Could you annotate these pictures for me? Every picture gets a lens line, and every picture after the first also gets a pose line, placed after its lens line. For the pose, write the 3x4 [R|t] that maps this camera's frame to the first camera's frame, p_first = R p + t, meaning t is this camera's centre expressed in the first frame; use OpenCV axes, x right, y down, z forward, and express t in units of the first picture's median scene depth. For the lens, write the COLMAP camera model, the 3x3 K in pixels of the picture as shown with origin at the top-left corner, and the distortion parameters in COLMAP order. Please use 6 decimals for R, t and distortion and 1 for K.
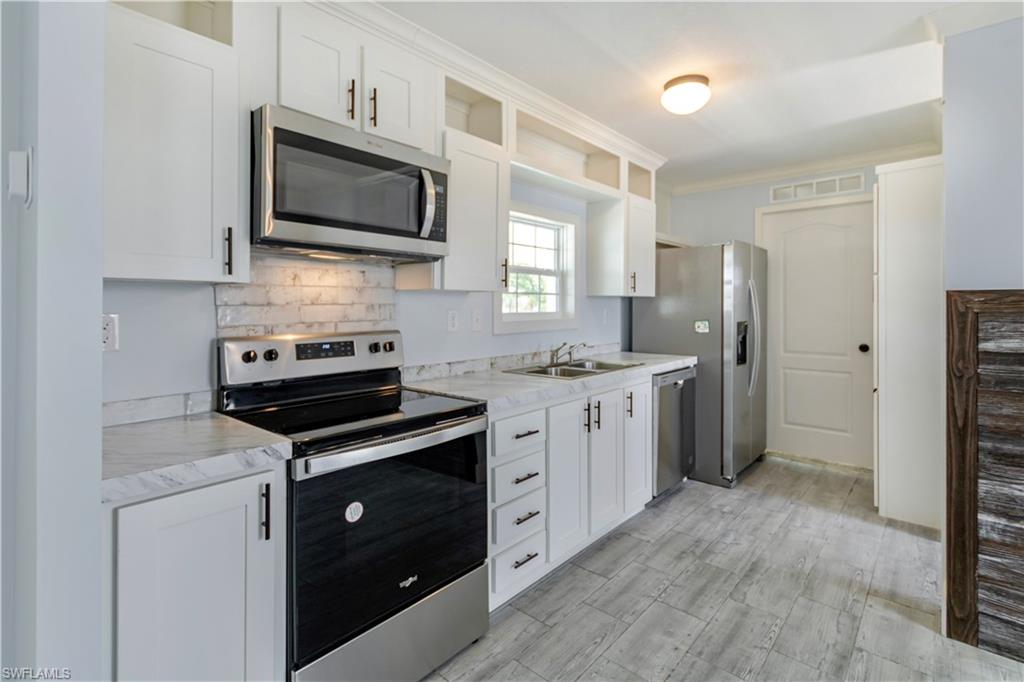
lens RADIAL K [[488.6, 0, 529.2], [0, 488.6, 306.2], [0, 0, 1]] dist [0.006561, -0.002009]
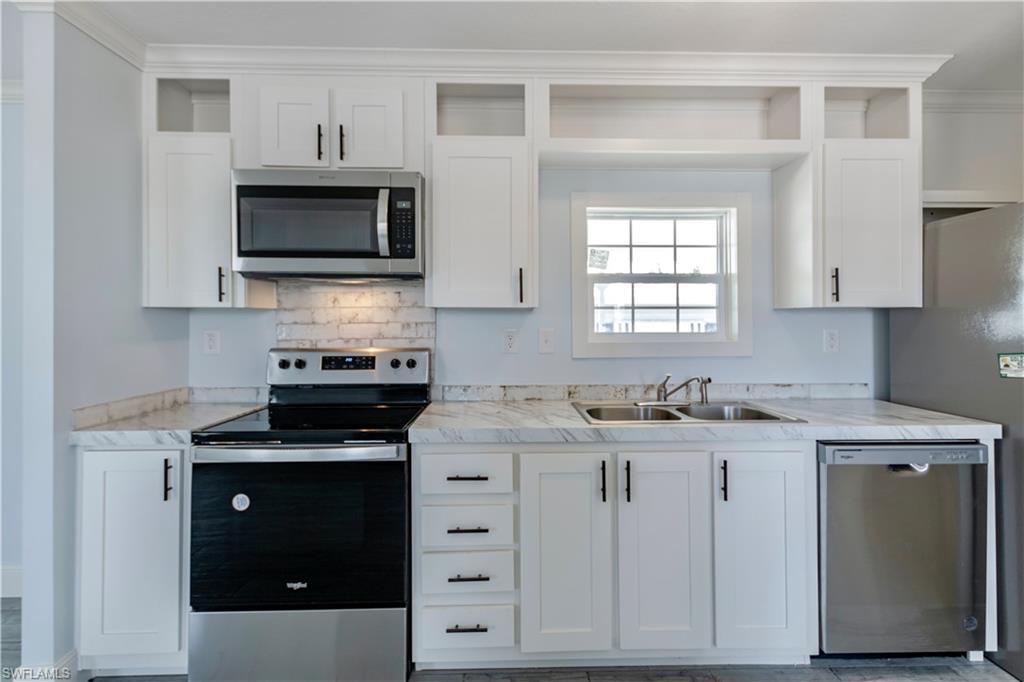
lens RADIAL K [[488.6, 0, 525.5], [0, 488.6, 321.3], [0, 0, 1]] dist [0.006561, -0.002009]
pose [[0.665065, -0.003662, -0.746777, 0.664986], [0.001223, 0.999992, -0.003814, -0.002892], [0.746784, 0.001623, 0.665064, 0.503735]]
